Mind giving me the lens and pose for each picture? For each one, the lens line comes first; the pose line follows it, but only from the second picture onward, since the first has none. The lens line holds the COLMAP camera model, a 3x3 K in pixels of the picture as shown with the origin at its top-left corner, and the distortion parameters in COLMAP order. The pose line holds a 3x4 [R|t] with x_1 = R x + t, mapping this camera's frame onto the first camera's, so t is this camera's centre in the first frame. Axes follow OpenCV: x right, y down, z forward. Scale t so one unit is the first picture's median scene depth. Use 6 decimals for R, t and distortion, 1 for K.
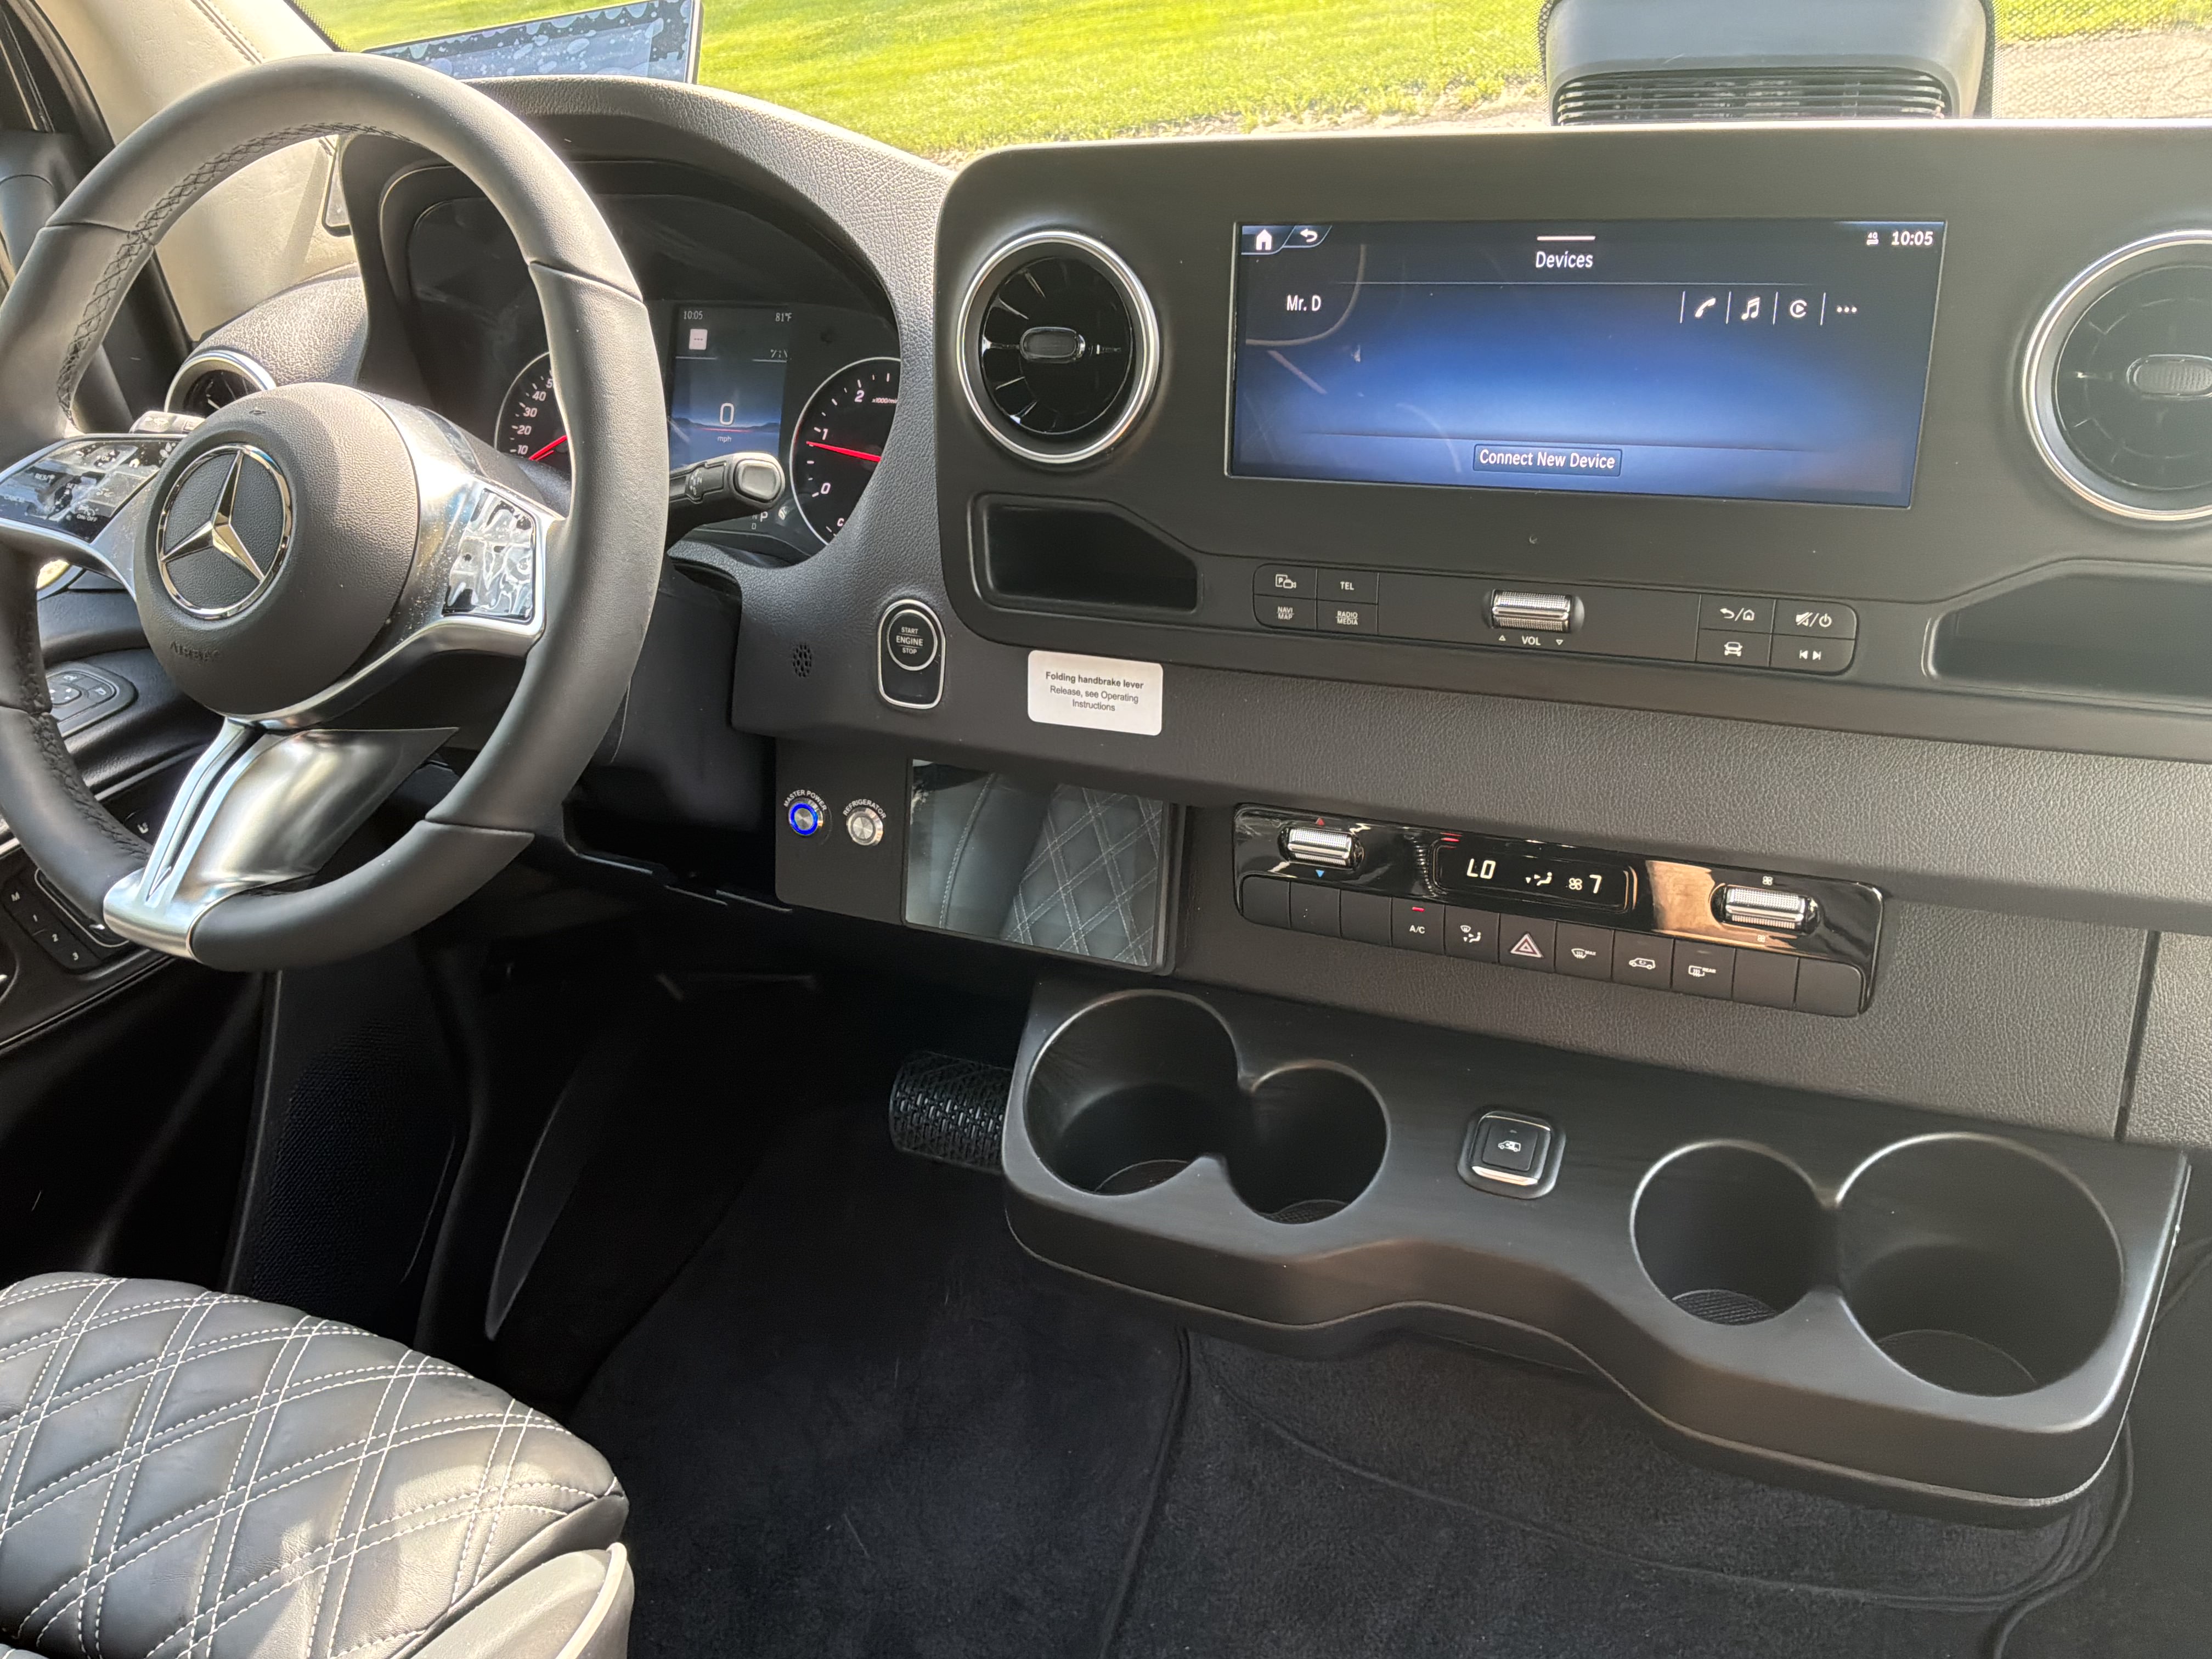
lens RADIAL K [[1897.0, 0, 1108.1], [0, 1897.0, 790.7], [0, 0, 1]] dist [0.008752, -0.016622]
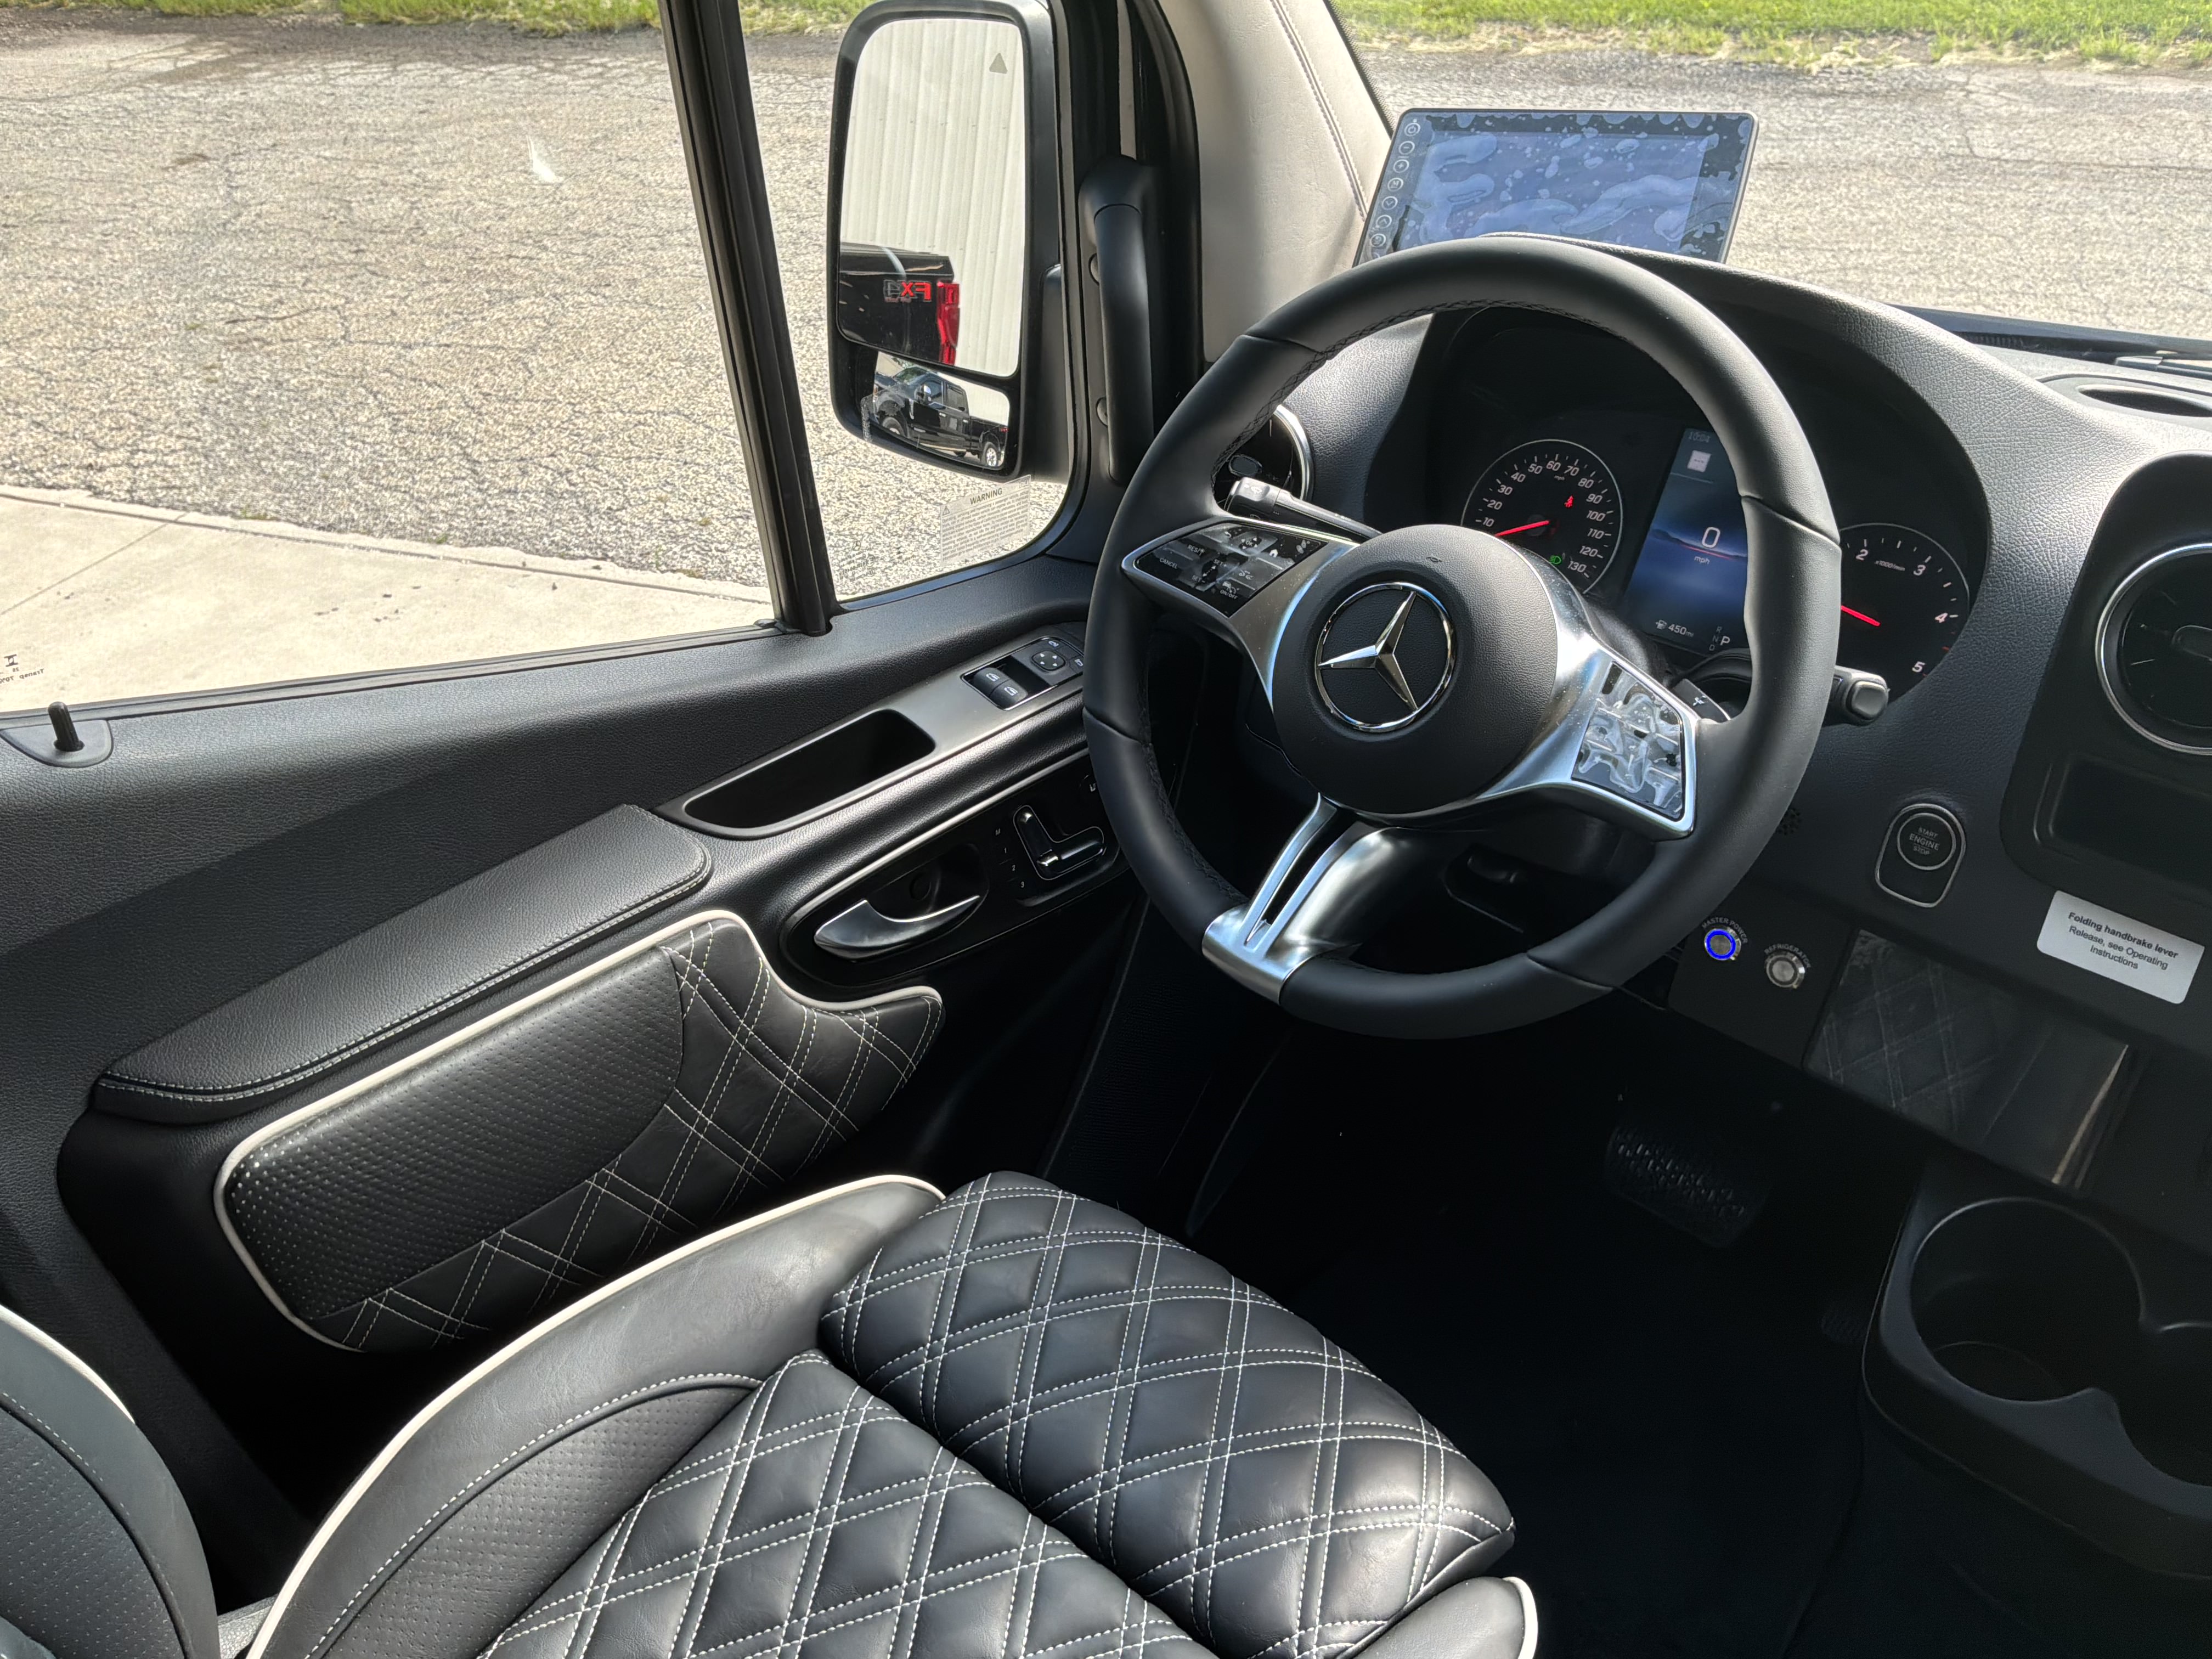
lens RADIAL K [[1897.0, 0, 1108.1], [0, 1897.0, 790.7], [0, 0, 1]] dist [0.008752, -0.016622]
pose [[0.957756, 0.217371, -0.188289, -0.361888], [-0.197320, 0.973015, 0.119609, -0.149658], [0.209208, -0.077404, 0.974803, -0.138818]]
